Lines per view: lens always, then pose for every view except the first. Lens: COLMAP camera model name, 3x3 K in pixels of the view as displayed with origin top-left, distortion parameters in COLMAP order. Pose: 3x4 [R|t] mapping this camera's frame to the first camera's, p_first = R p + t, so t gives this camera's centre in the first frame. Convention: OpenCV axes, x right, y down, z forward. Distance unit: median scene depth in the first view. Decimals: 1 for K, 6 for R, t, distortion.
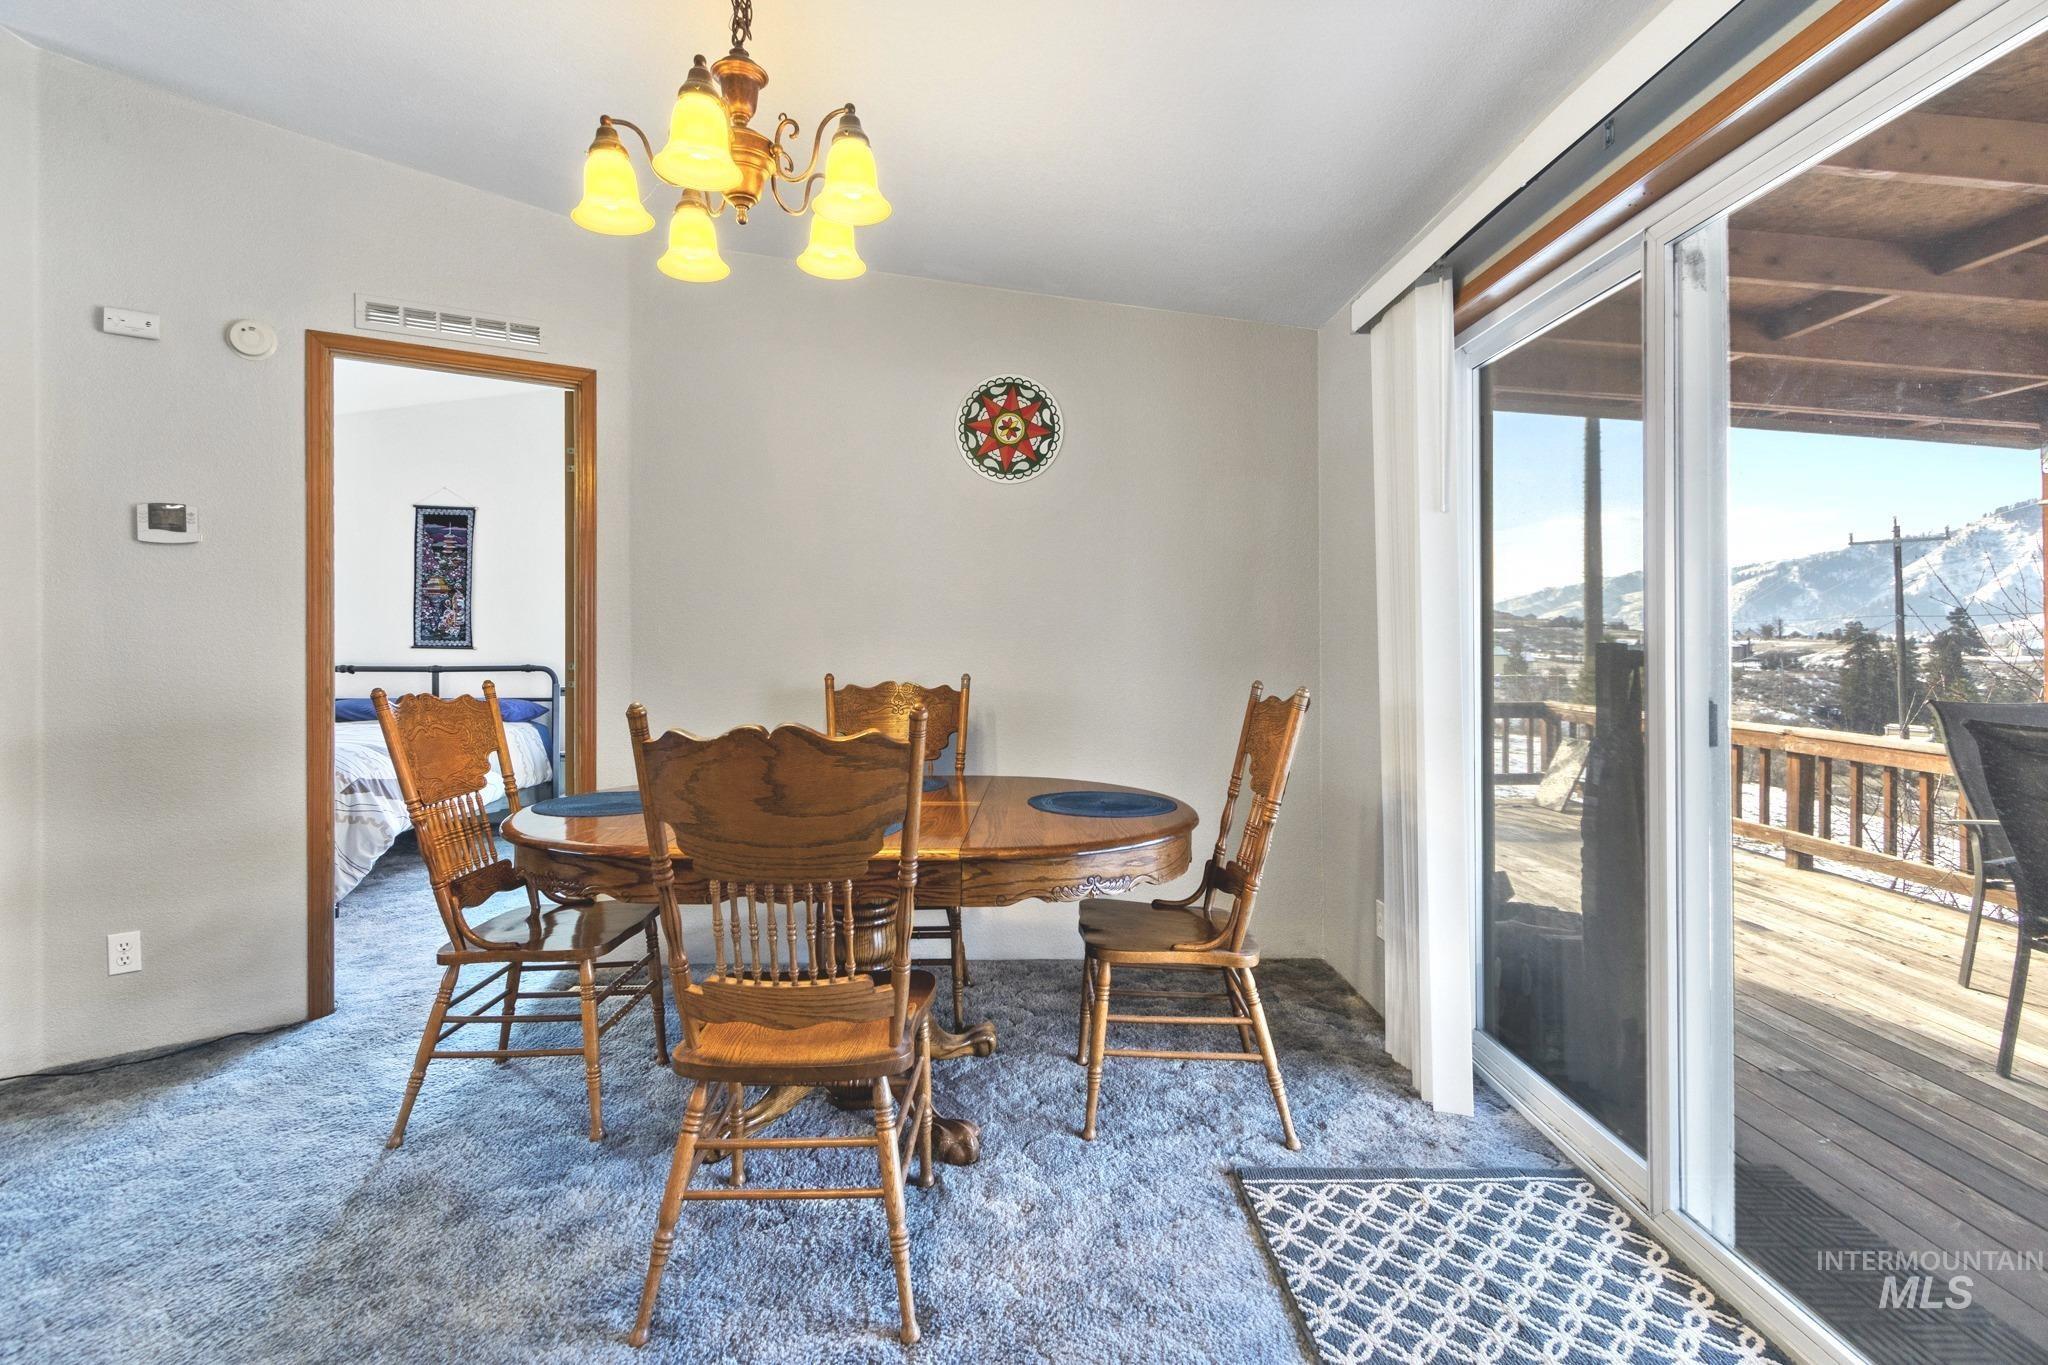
lens RADIAL K [[956.2, 0, 1010.0], [0, 956.2, 655.8], [0, 0, 1]] dist [0.010611, -0.002342]
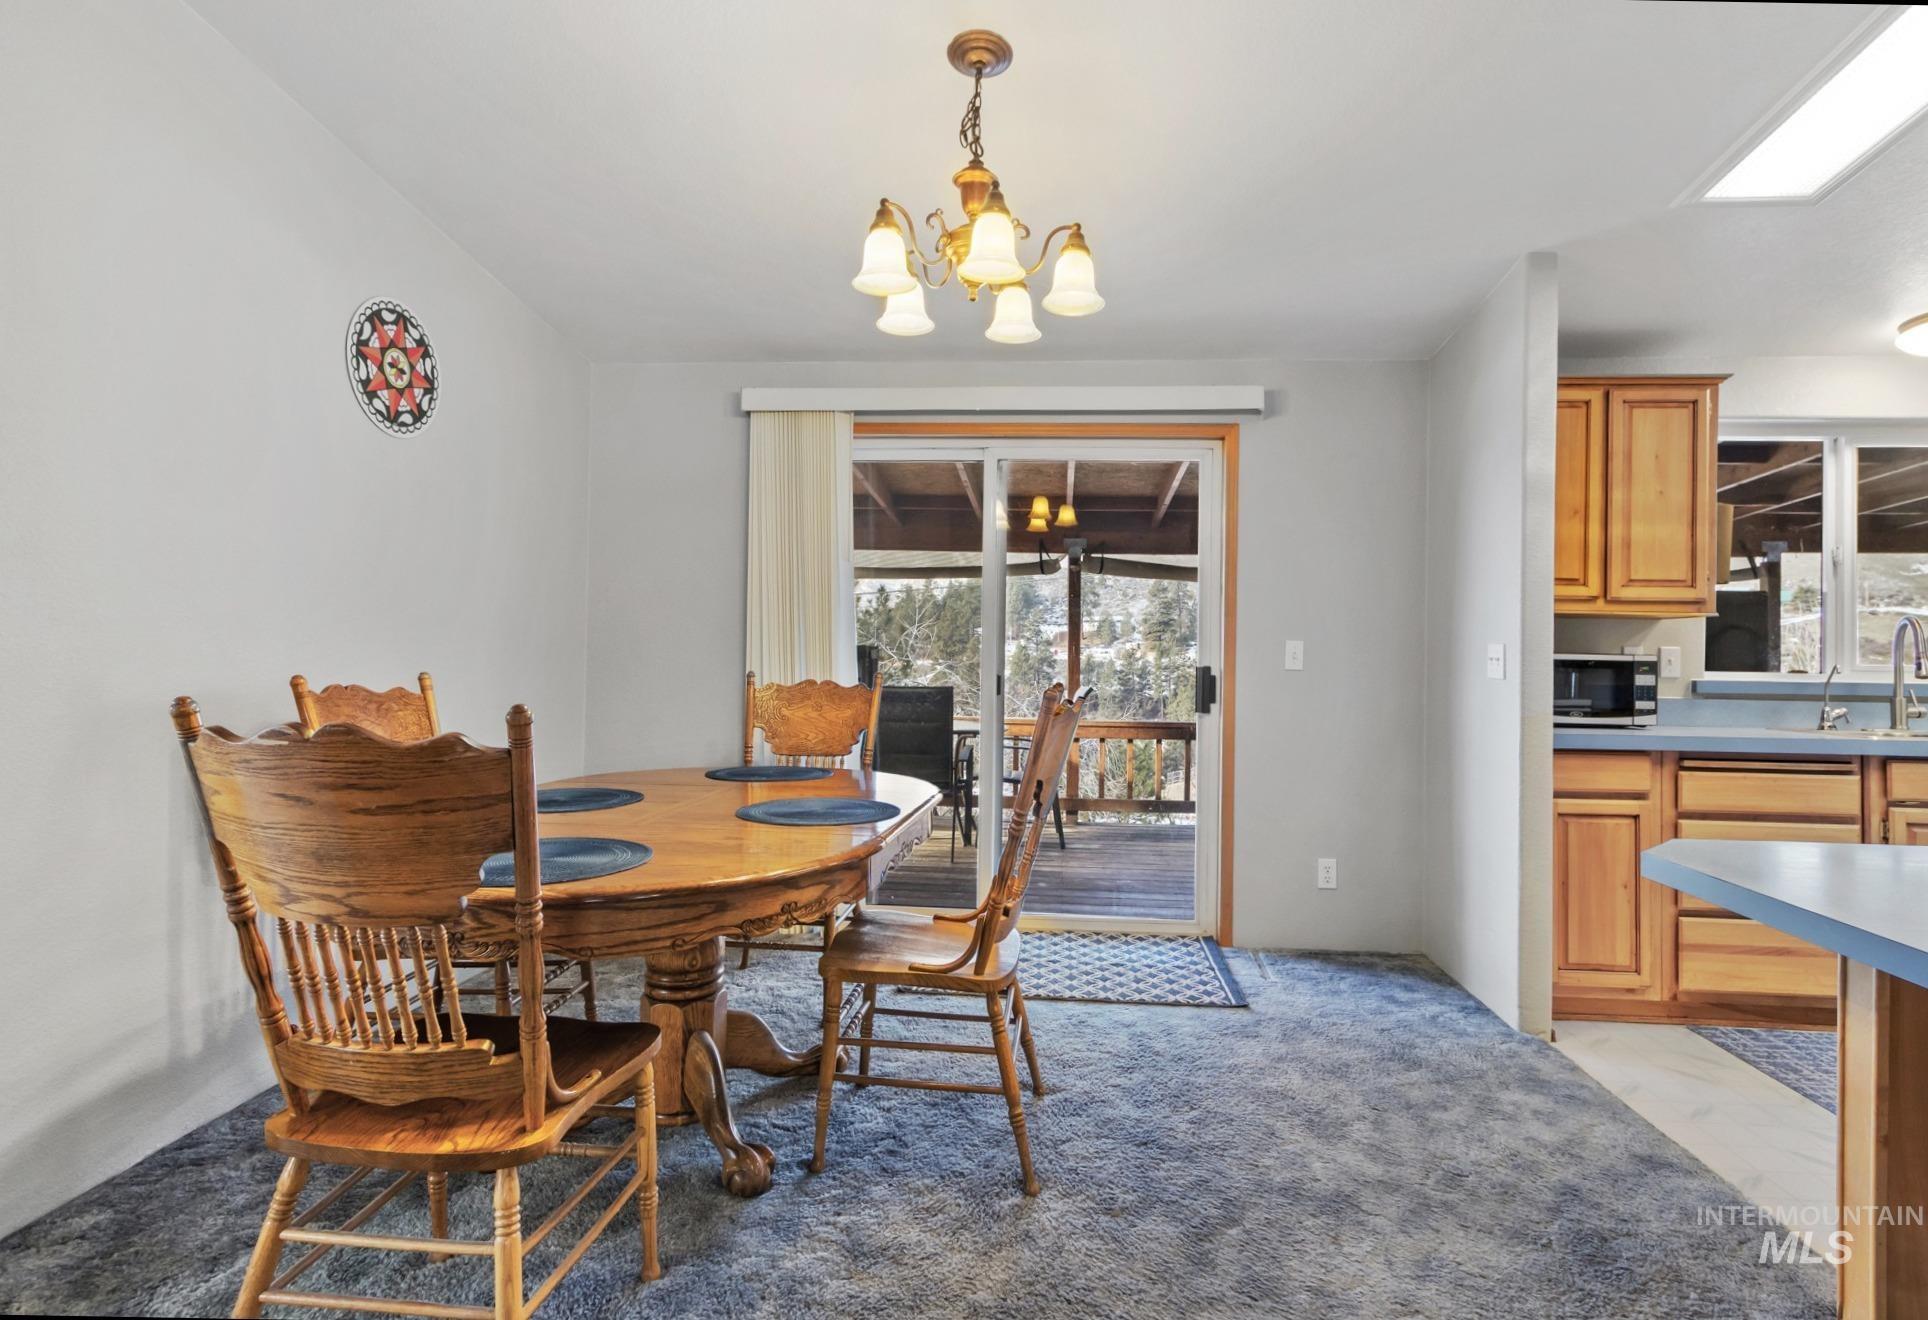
lens RADIAL K [[969.5, 0, 968.2], [0, 969.5, 636.7], [0, 0, 1]] dist [0.005234, -0.002400]
pose [[0.110217, 0.022973, 0.993642, -0.983618], [-0.005905, 0.999730, -0.022459, 0.006741], [-0.993890, -0.003392, 0.110323, 0.554856]]
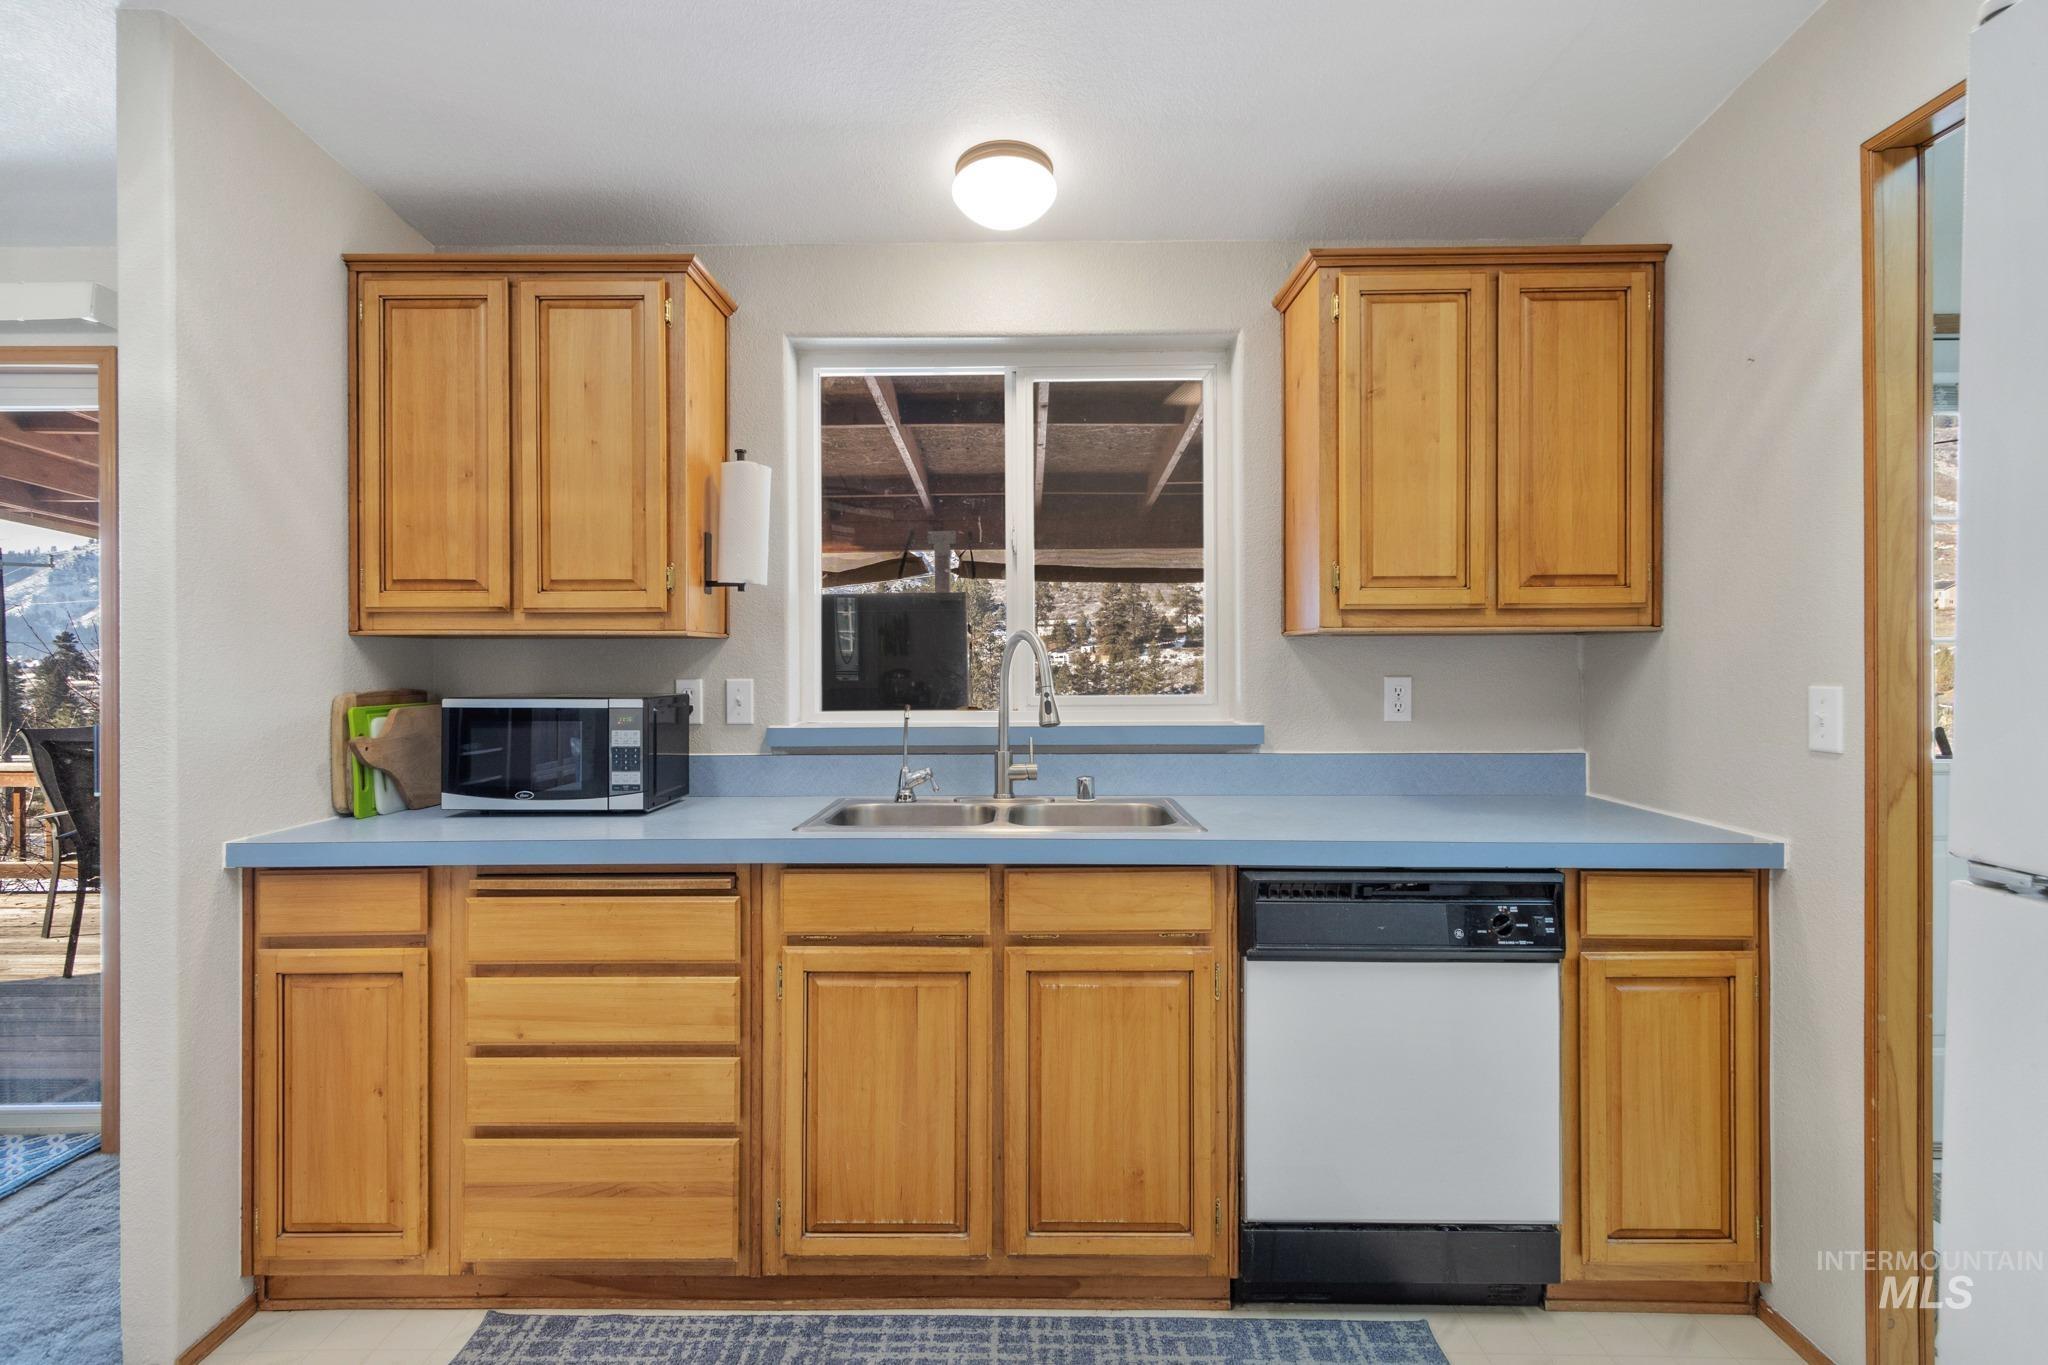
lens RADIAL K [[956.2, 0, 1022.6], [0, 956.2, 666.1], [0, 0, 1]] dist [0.010611, -0.002342]
pose [[0.012809, -0.002554, 0.999915, -0.449291], [0.015881, 0.999871, 0.002350, -0.023921], [-0.999792, 0.015849, 0.012848, -0.516408]]
